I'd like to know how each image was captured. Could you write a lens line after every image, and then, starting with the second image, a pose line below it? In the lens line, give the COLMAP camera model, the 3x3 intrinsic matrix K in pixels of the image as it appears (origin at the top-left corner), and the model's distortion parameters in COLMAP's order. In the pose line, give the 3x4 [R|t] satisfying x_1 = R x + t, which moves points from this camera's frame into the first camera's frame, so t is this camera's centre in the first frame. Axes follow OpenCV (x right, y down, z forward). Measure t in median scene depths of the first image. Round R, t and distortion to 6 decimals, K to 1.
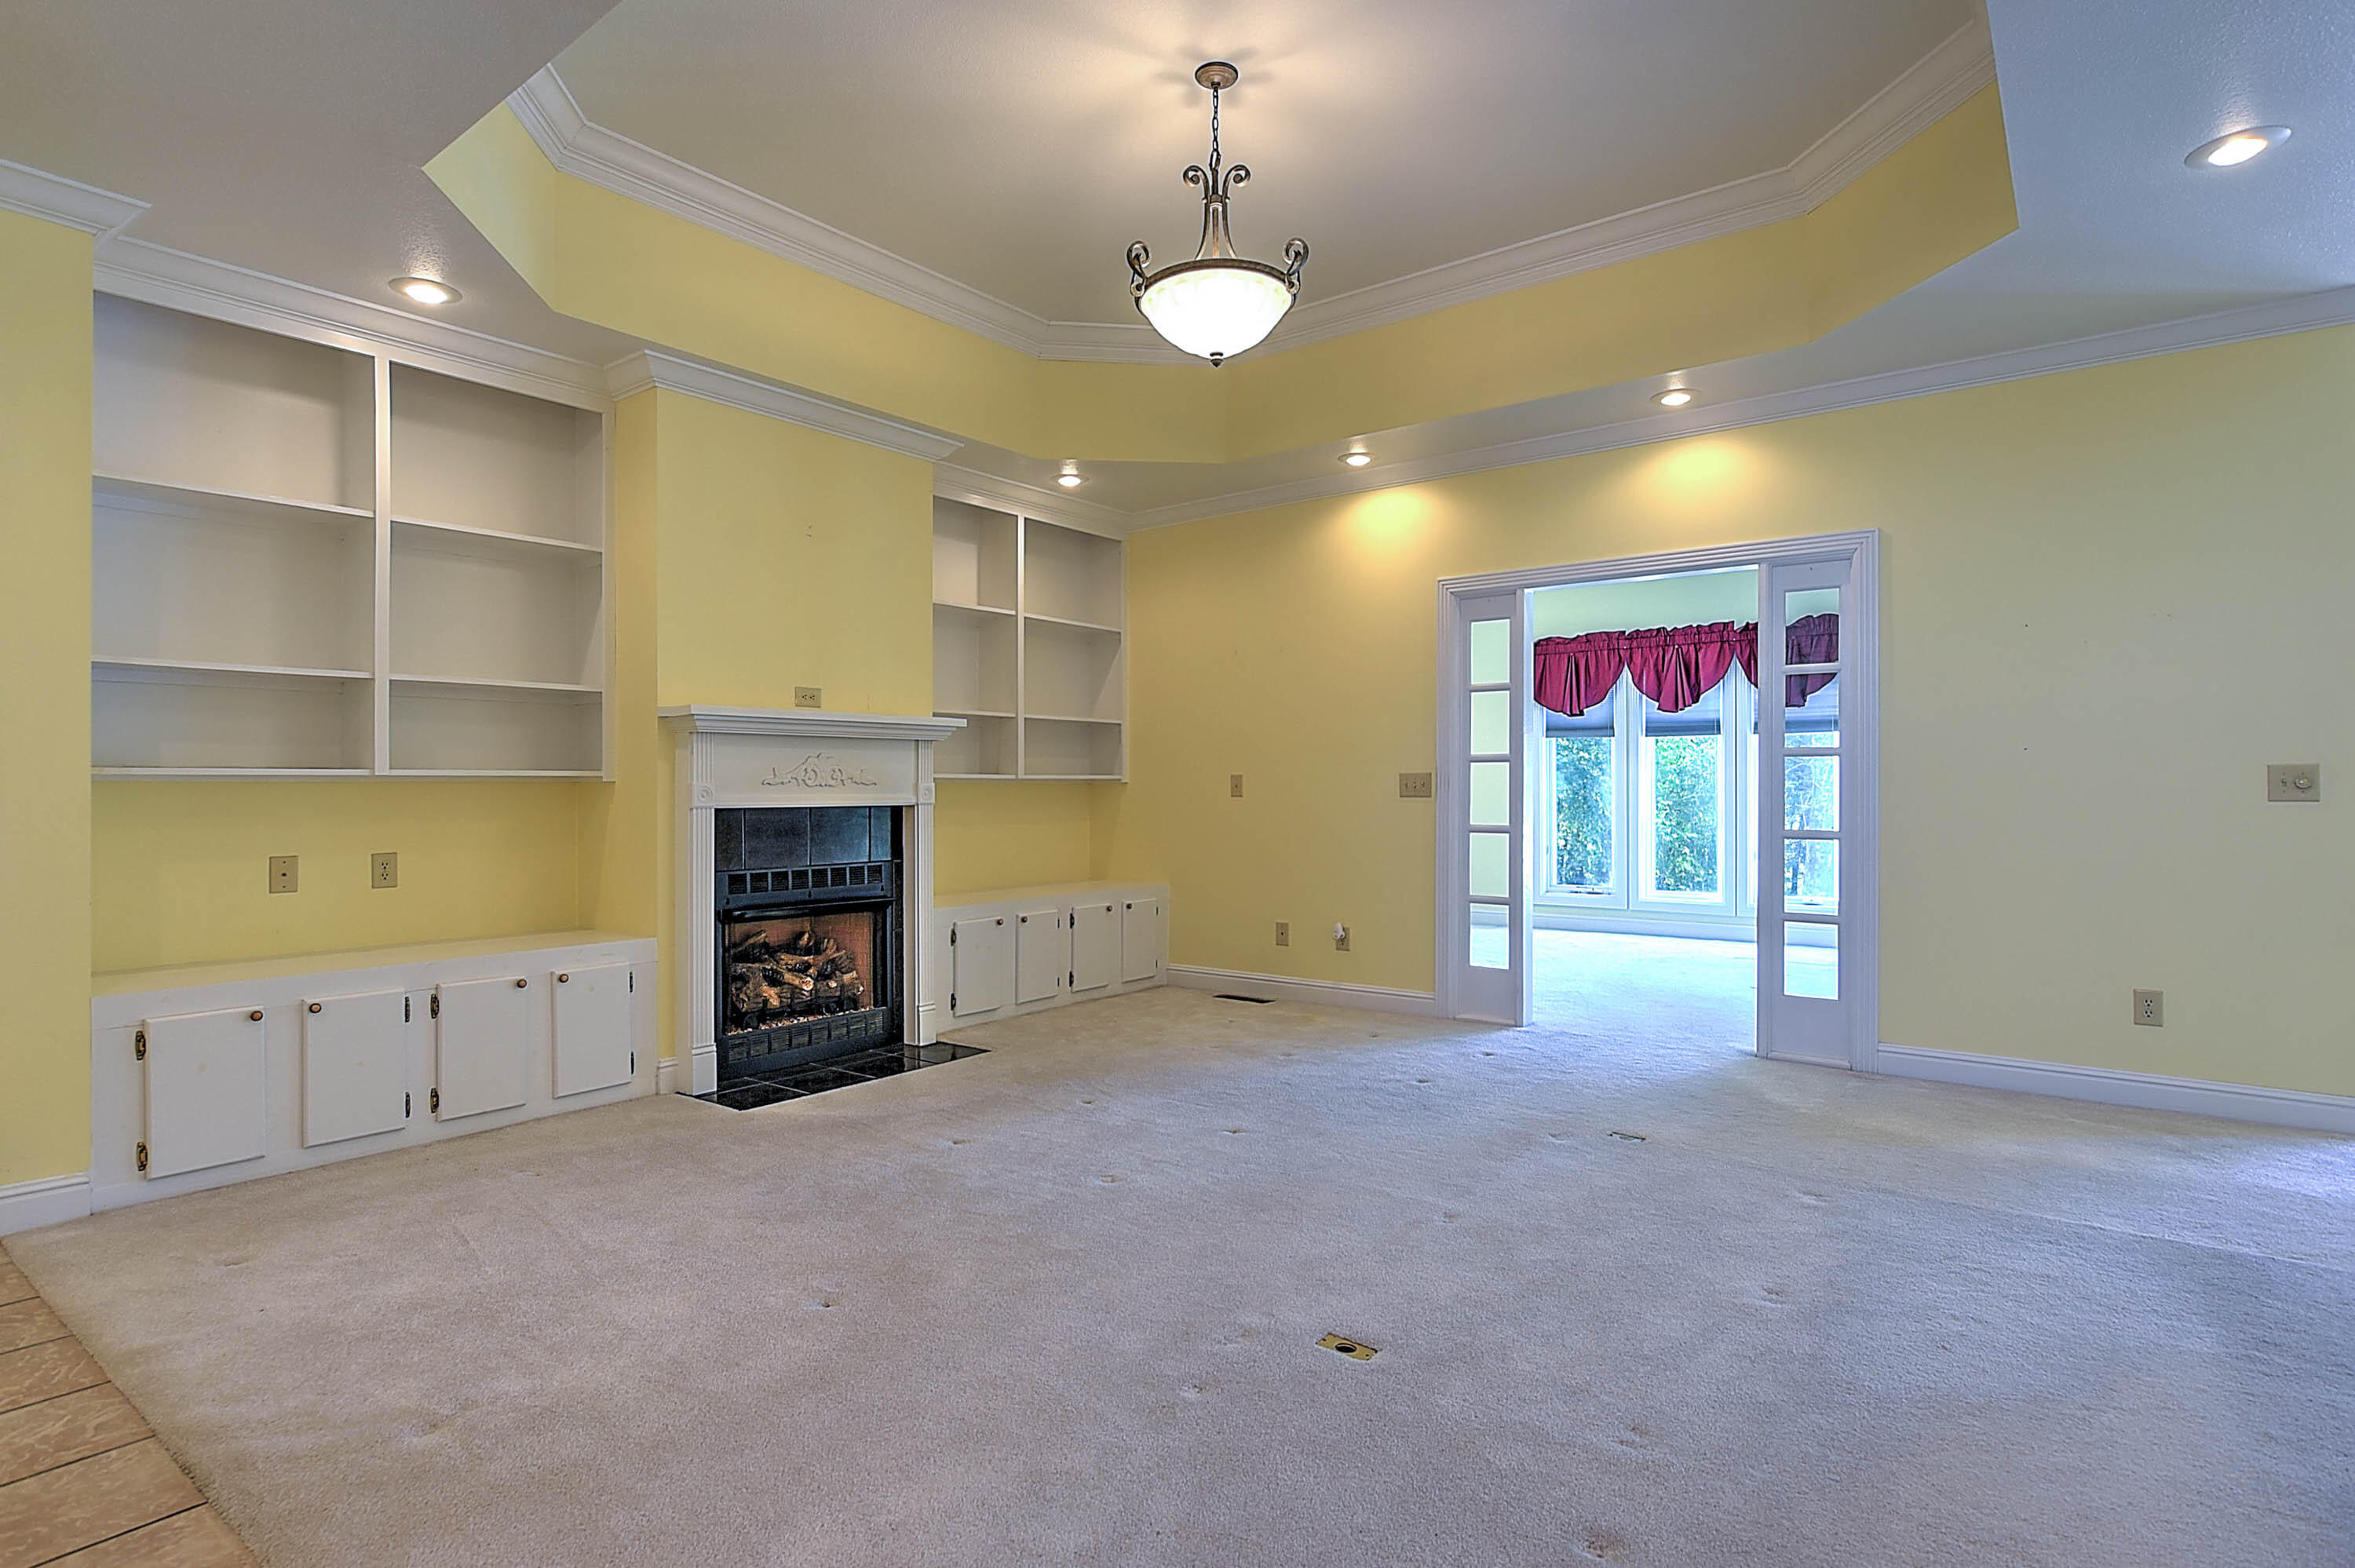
lens RADIAL K [[1186.5, 0, 1174.4], [0, 1186.5, 777.4], [0, 0, 1]] dist [-0.009119, 0.003958]
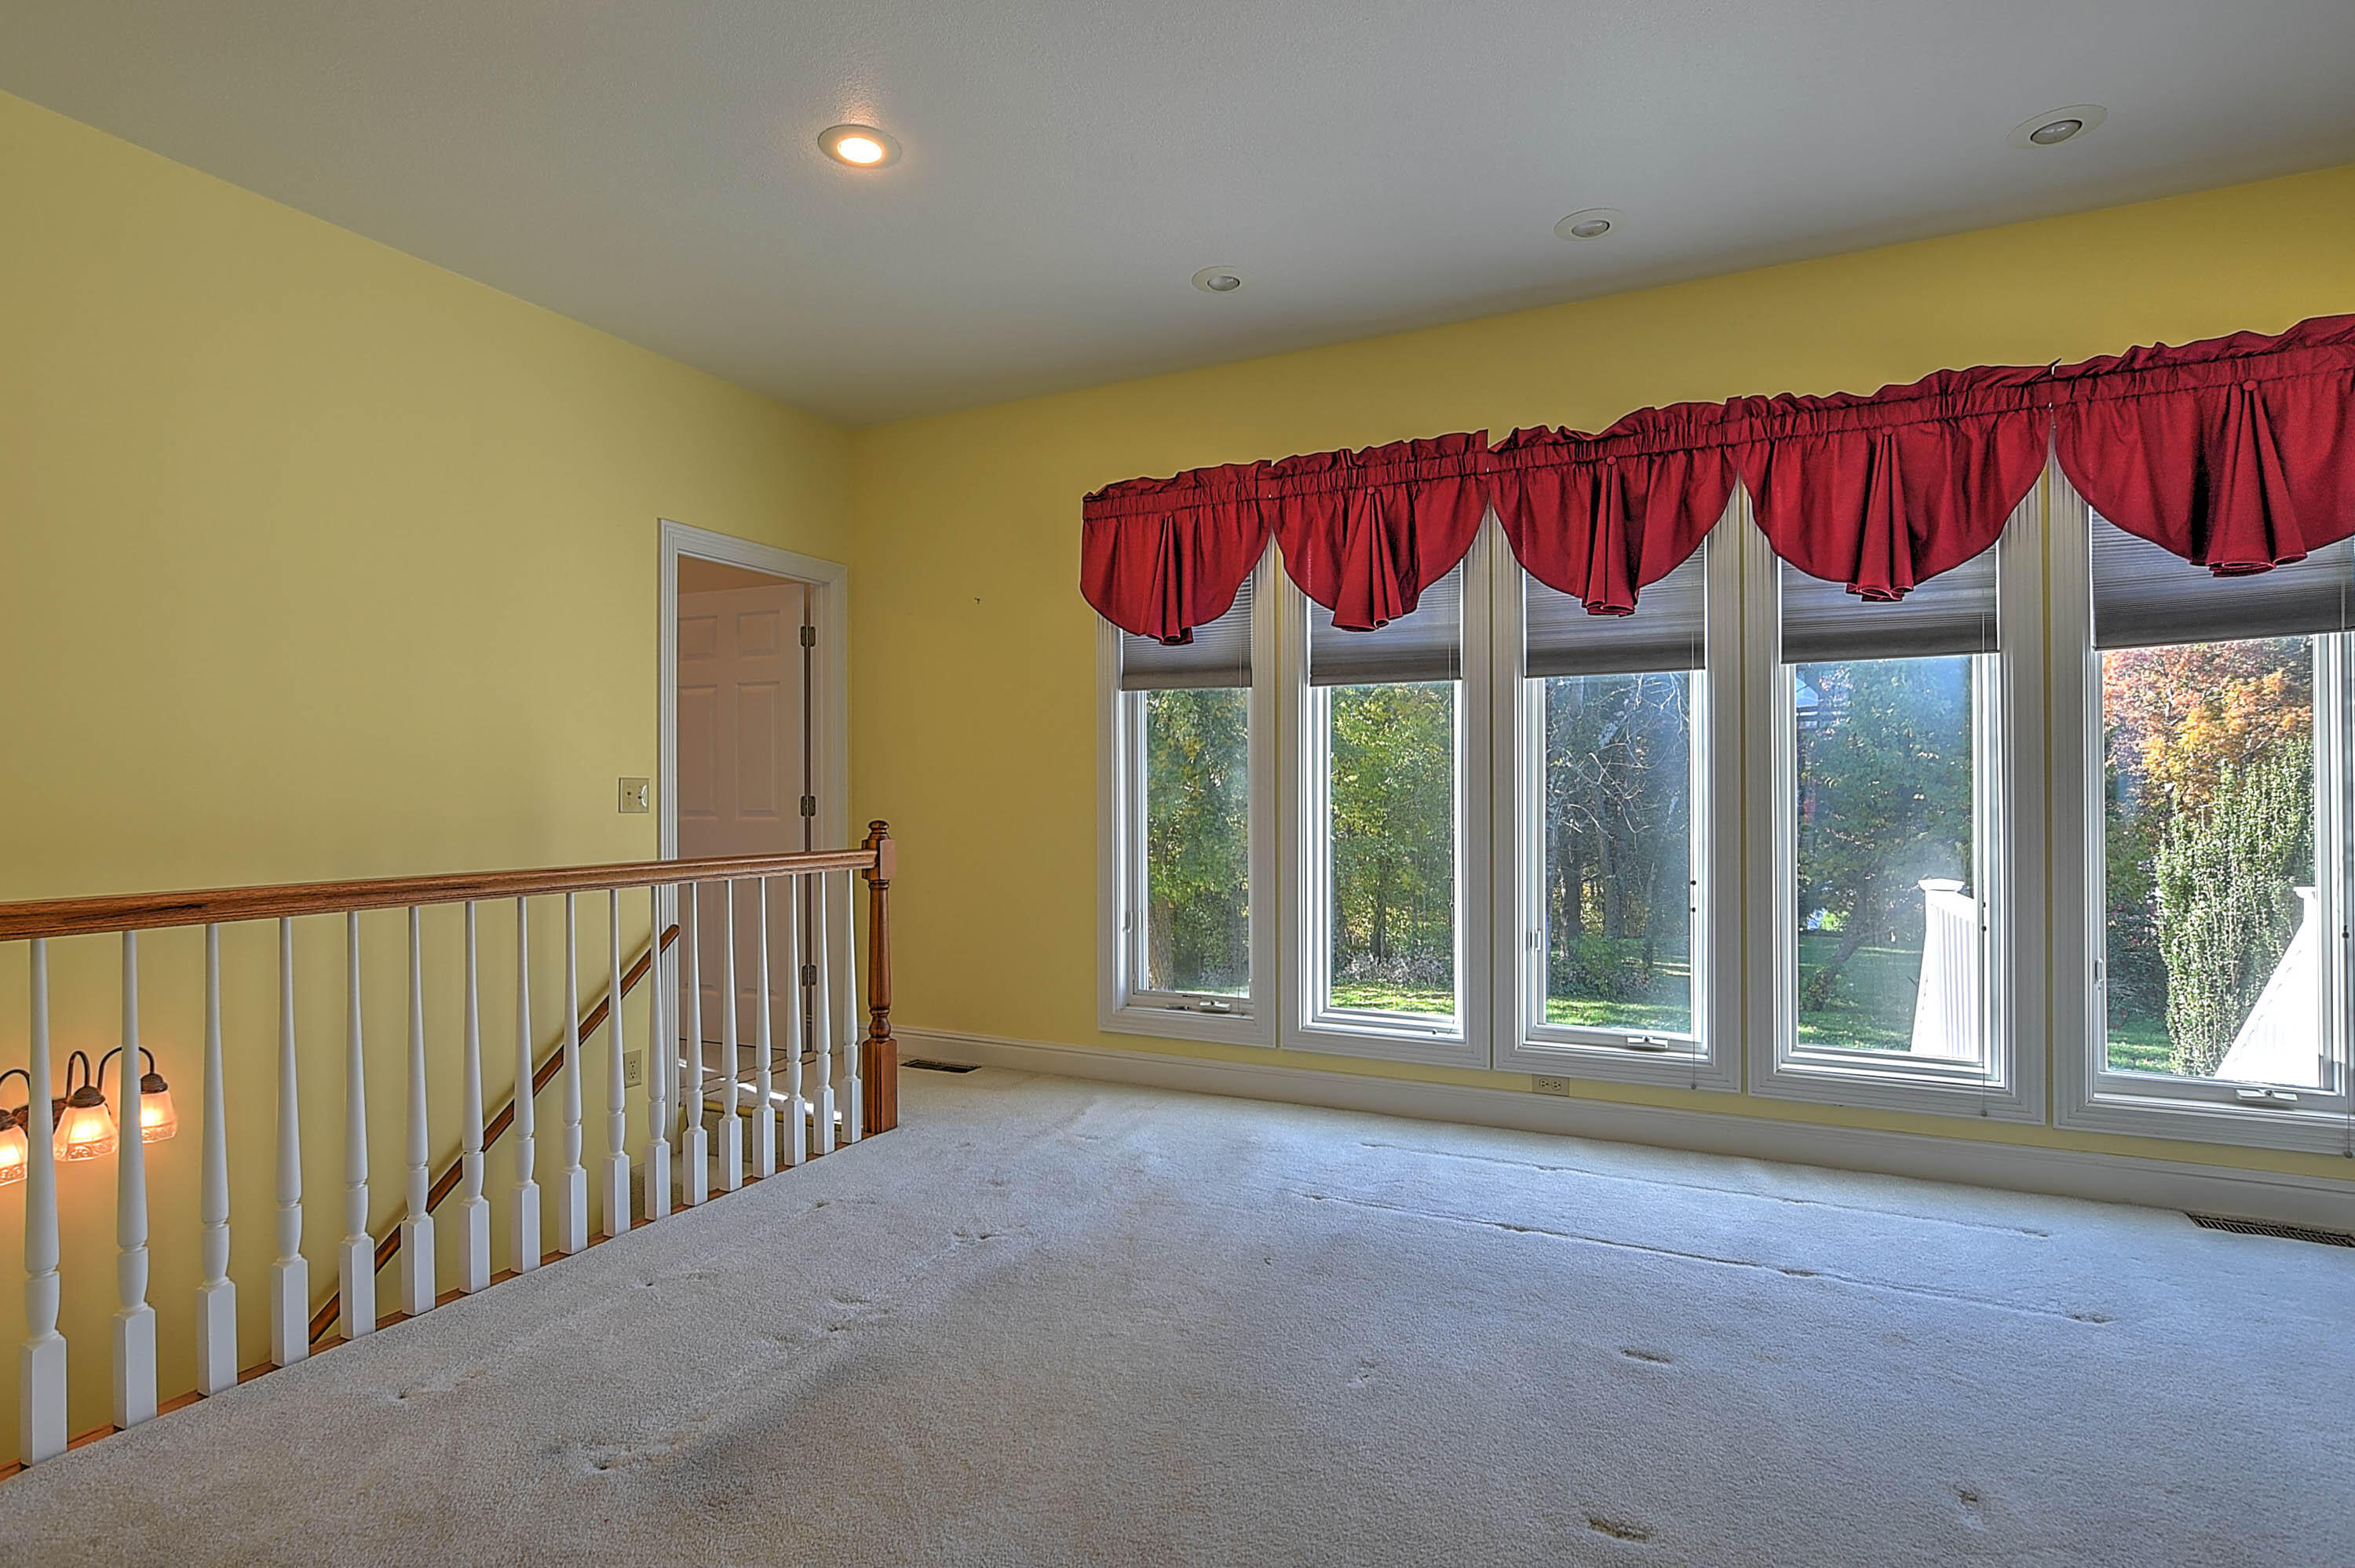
lens RADIAL K [[1186.5, 0, 1158.8], [0, 1186.5, 787.9], [0, 0, 1]] dist [-0.009119, 0.003958]
pose [[0.979878, -0.003456, 0.199567, 0.251261], [0.001962, 0.999969, 0.007684, 0.003601], [-0.199588, -0.007138, 0.979854, 0.564931]]
